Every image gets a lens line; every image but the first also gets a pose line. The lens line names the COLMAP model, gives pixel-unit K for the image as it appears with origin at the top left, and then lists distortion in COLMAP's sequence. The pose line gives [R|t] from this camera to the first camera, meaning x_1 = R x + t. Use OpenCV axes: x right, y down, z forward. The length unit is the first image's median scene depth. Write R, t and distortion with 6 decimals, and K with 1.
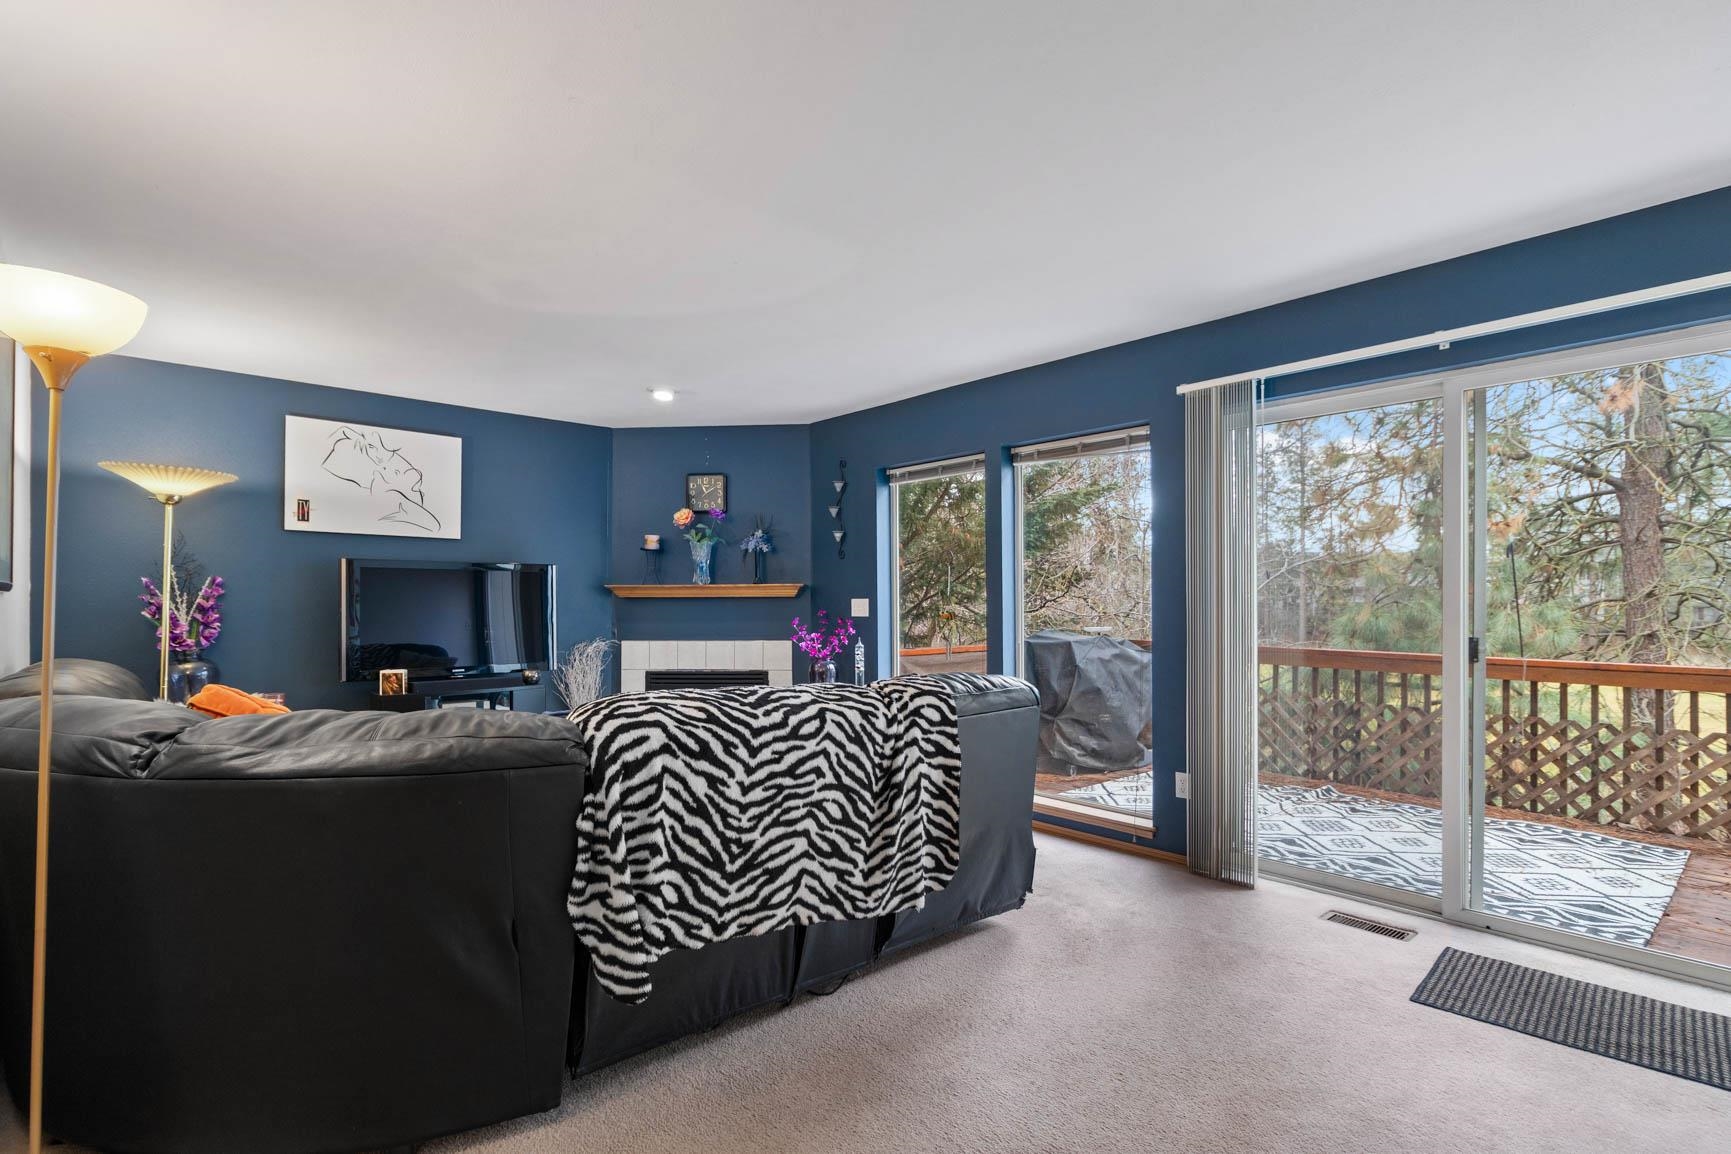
lens RADIAL K [[810.5, 0, 878.5], [0, 810.5, 588.9], [0, 0, 1]] dist [-0.001816, 0.000184]
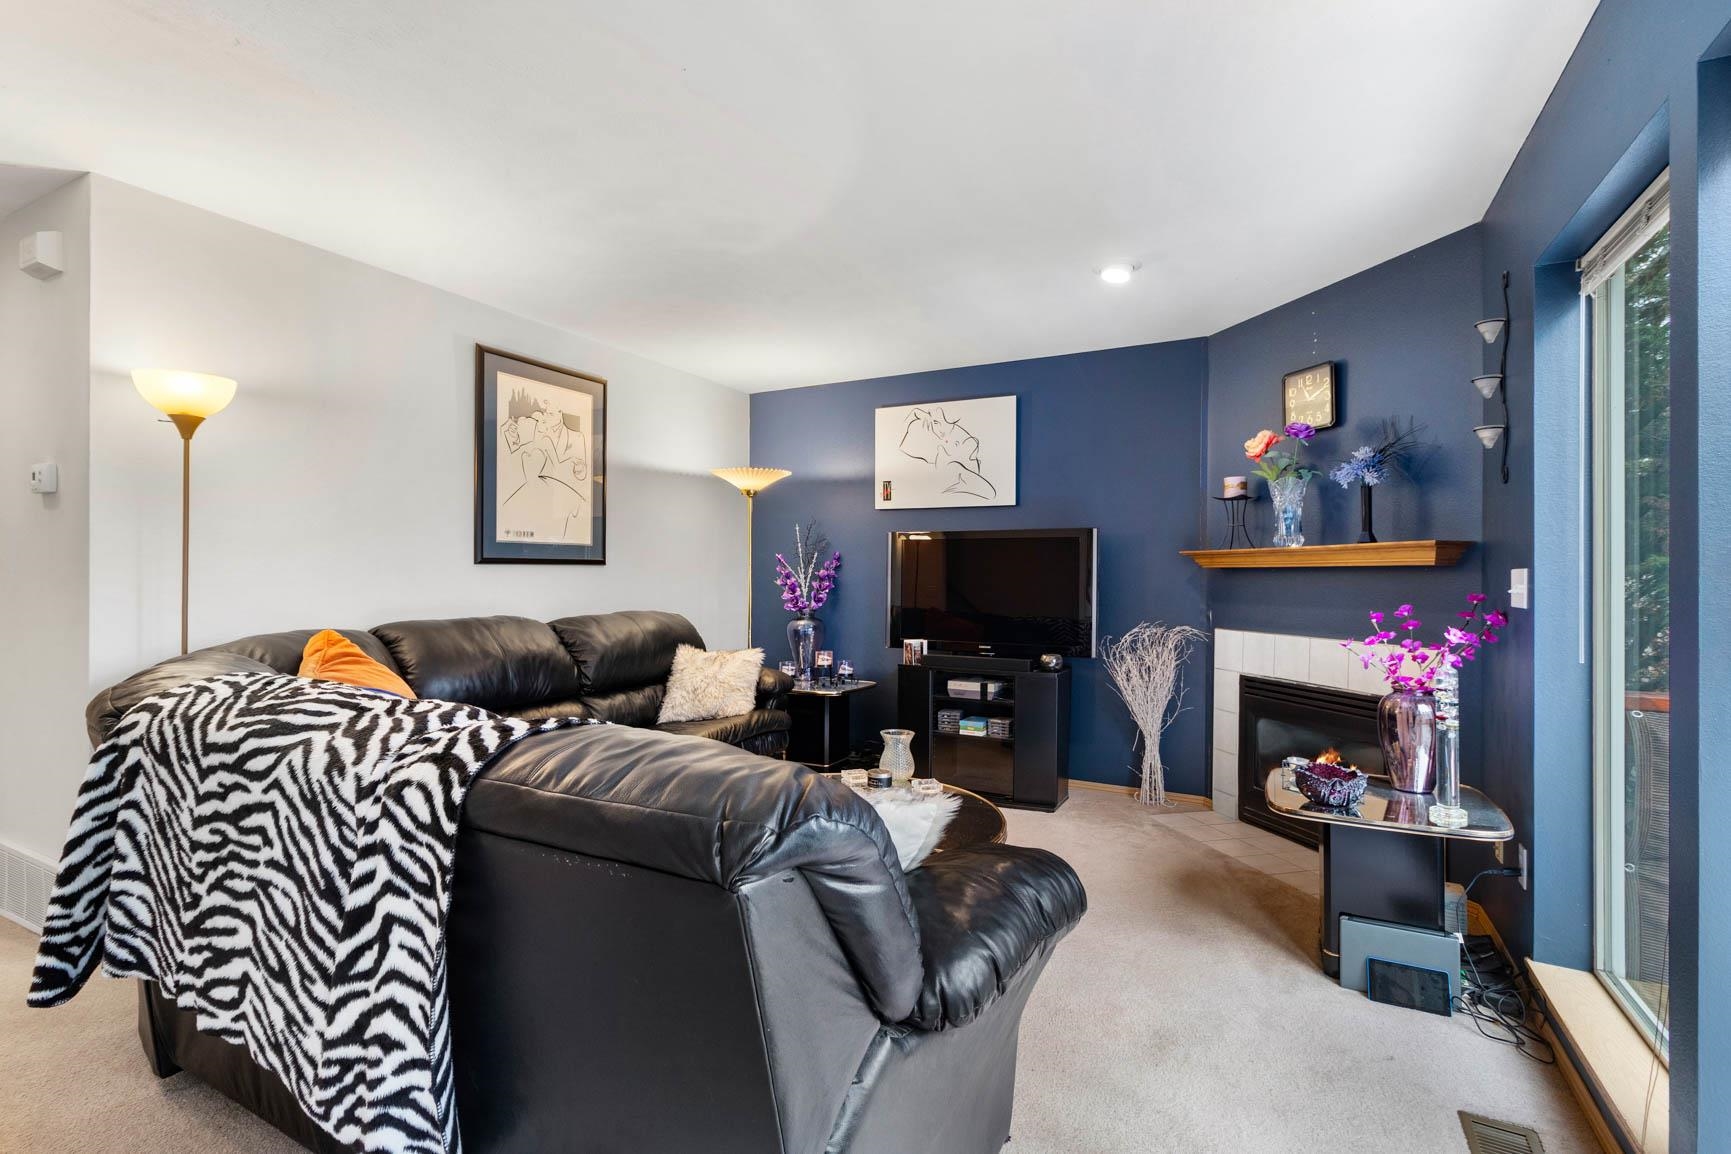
lens RADIAL K [[810.5, 0, 865.9], [0, 810.5, 568.5], [0, 0, 1]] dist [-0.001816, 0.000184]
pose [[0.332349, -0.003851, -0.943149, 0.479100], [0.010801, 0.999942, -0.000277, 0.014329], [0.943095, -0.010095, 0.332372, 0.863011]]
